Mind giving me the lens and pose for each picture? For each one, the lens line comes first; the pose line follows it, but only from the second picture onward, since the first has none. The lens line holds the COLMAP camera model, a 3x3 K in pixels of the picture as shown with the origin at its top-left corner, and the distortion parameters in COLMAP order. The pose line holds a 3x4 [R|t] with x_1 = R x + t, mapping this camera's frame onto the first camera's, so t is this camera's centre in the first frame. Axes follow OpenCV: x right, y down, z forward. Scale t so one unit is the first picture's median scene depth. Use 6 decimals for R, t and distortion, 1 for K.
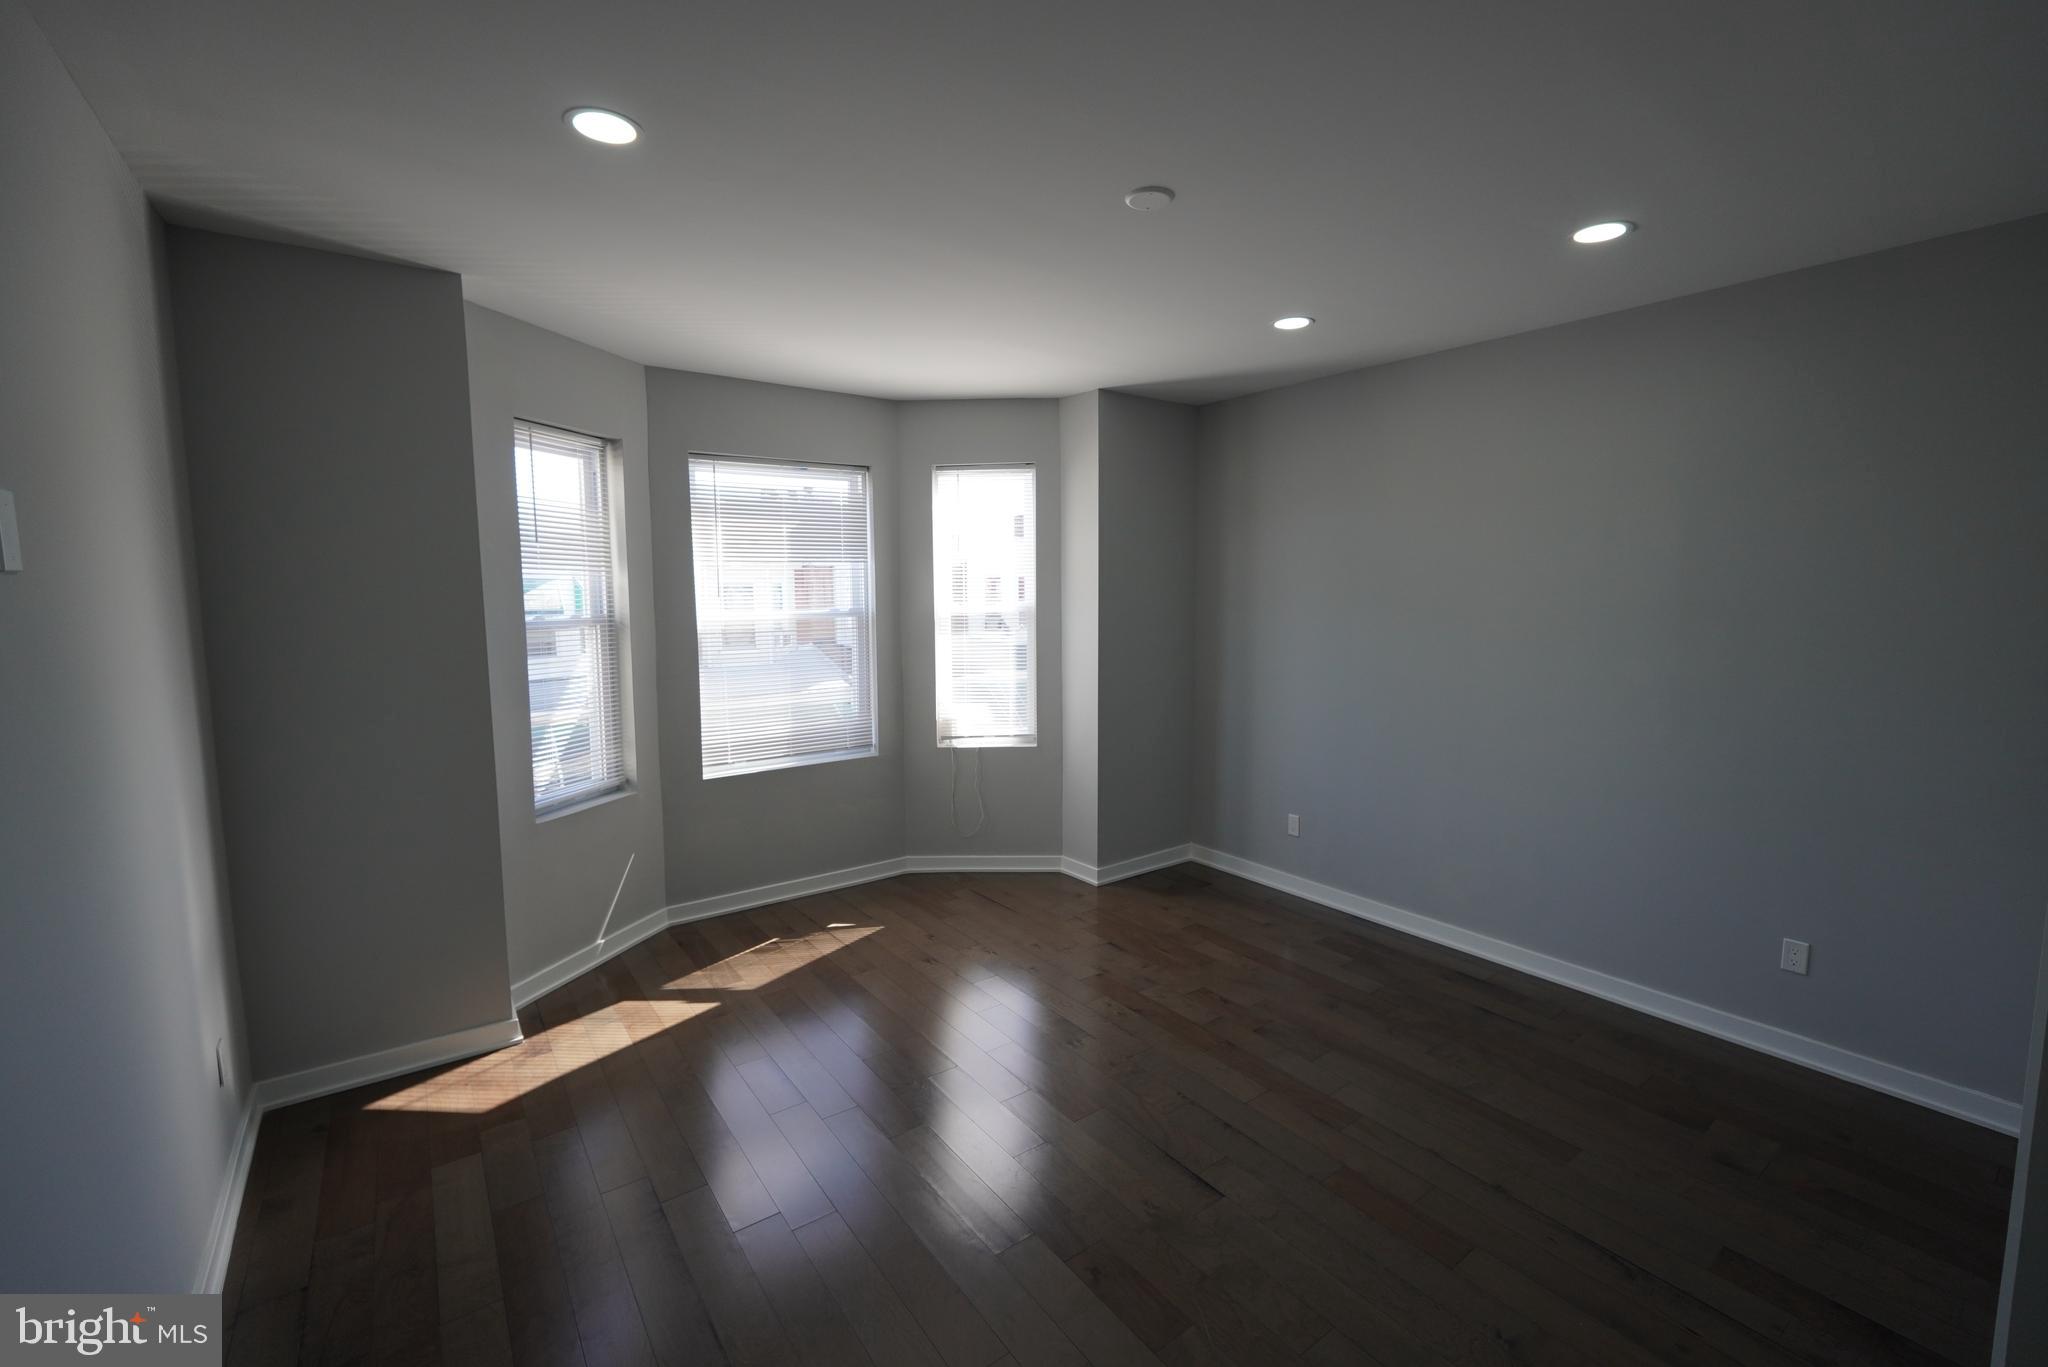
lens RADIAL K [[869.5, 0, 1030.1], [0, 869.5, 670.5], [0, 0, 1]] dist [0.010413, 0.000019]
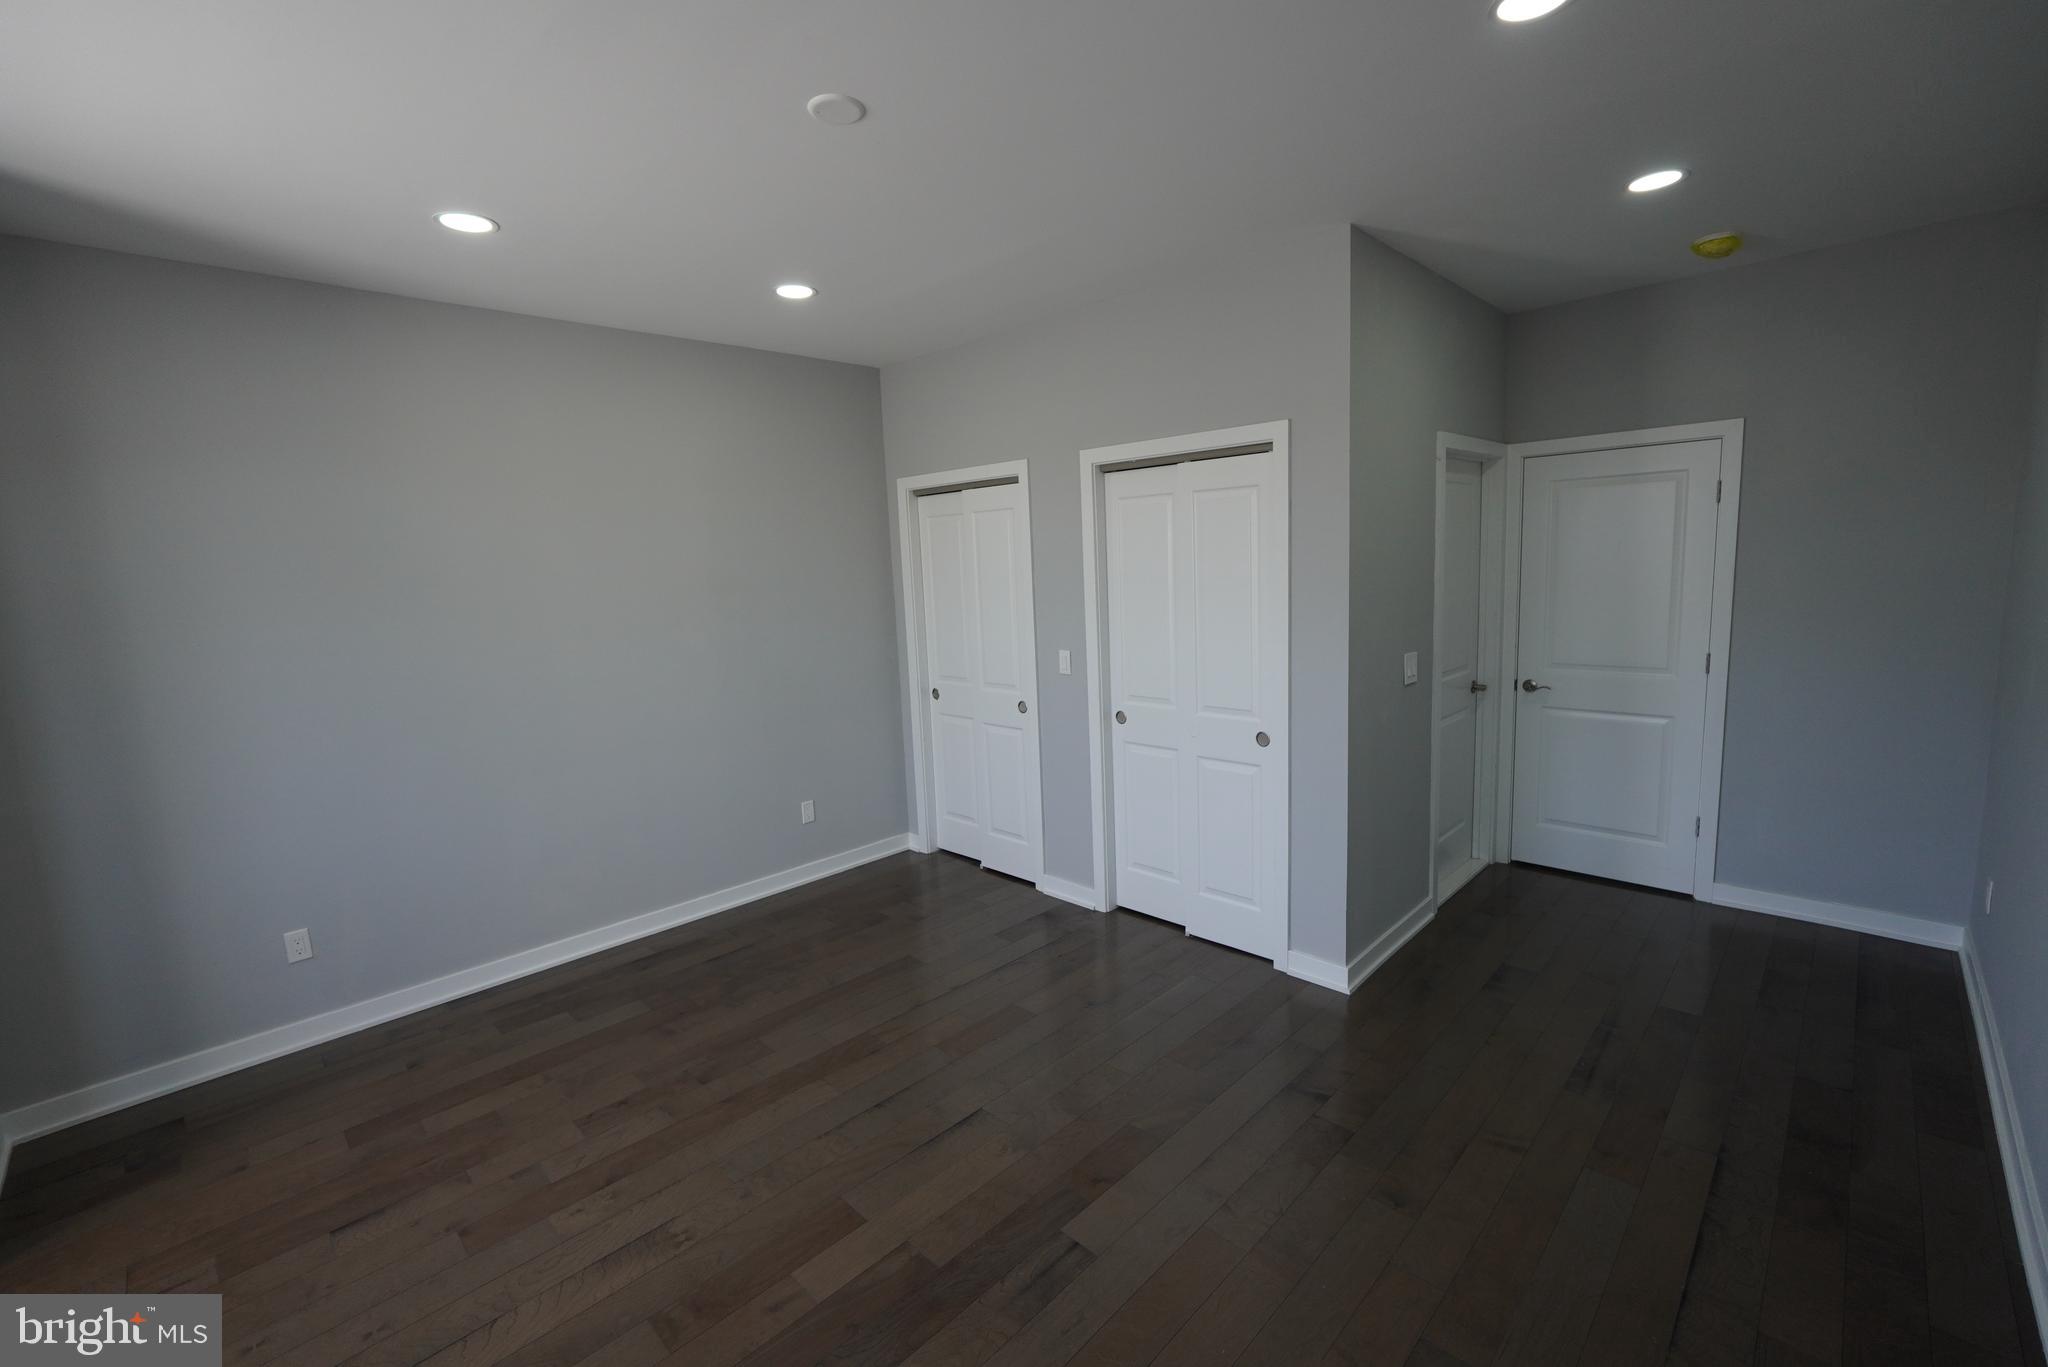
lens RADIAL K [[882.9, 0, 1024.0], [0, 882.9, 683.5], [0, 0, 1]] dist [0.000168, -0.000097]
pose [[-0.141653, -0.132656, 0.980988, -0.541322], [0.138218, 0.978622, 0.152295, -0.058712], [-0.980219, 0.157163, -0.120289, 0.667151]]
